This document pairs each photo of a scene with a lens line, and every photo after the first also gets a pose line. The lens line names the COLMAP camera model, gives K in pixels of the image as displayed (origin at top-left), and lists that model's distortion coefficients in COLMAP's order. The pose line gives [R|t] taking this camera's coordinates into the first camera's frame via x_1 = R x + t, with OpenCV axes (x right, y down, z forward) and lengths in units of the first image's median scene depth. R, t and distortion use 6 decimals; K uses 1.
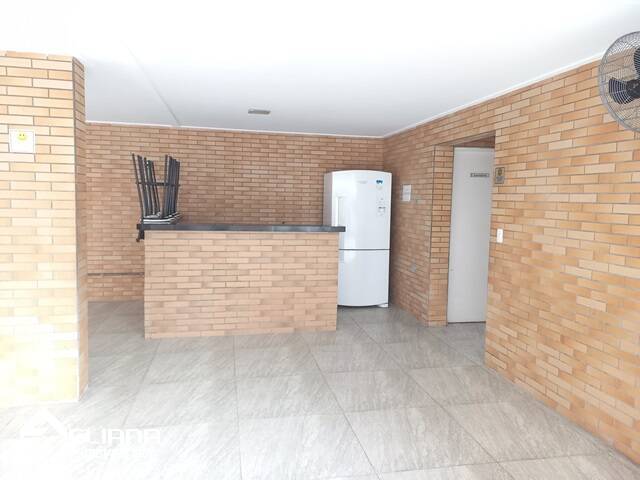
lens RADIAL K [[463.1, 0, 320.6], [0, 463.1, 232.1], [0, 0, 1]] dist [0.098675, -0.100575]
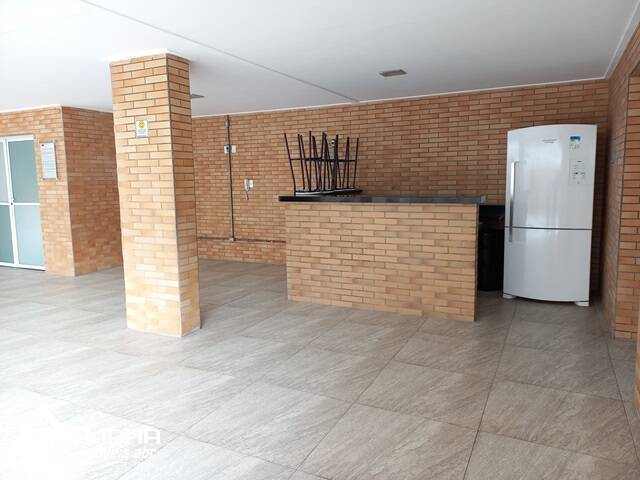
lens RADIAL K [[463.1, 0, 320.6], [0, 463.1, 232.1], [0, 0, 1]] dist [0.098675, -0.100575]
pose [[0.789805, 0.036438, -0.612275, 0.344565], [-0.012086, 0.998965, 0.043861, 0.017554], [0.613239, -0.027242, 0.789427, 0.180111]]
